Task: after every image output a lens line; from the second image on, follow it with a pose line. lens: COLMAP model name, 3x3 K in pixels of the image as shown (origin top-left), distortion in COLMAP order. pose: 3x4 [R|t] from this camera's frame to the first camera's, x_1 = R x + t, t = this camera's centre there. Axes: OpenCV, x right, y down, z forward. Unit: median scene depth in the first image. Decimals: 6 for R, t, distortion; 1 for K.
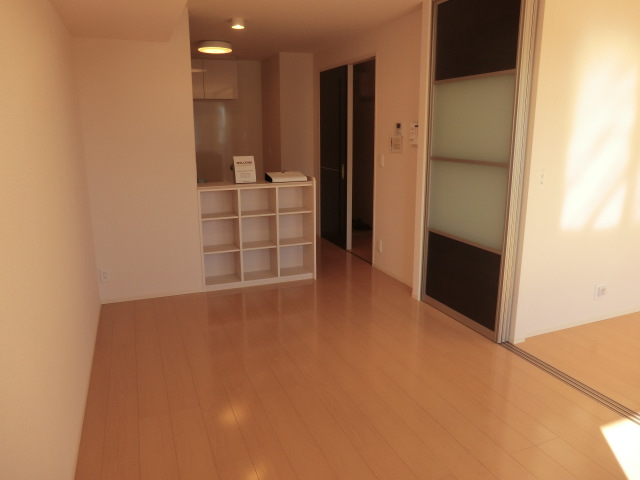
lens RADIAL K [[463.7, 0, 310.4], [0, 463.7, 231.2], [0, 0, 1]] dist [-0.042231, 0.038289]
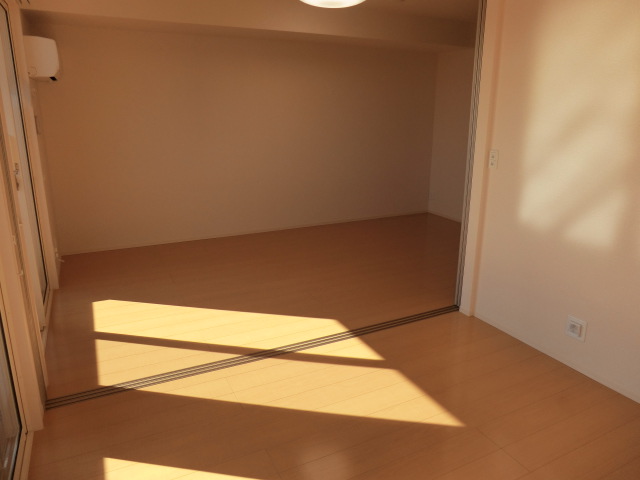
lens RADIAL K [[463.7, 0, 319.1], [0, 463.7, 238.9], [0, 0, 1]] dist [-0.042231, 0.038289]
pose [[0.107178, 0.286970, -0.951925, 1.391330], [-0.224712, 0.939657, 0.257971, -0.118383], [0.968513, 0.186260, 0.165196, 0.487280]]
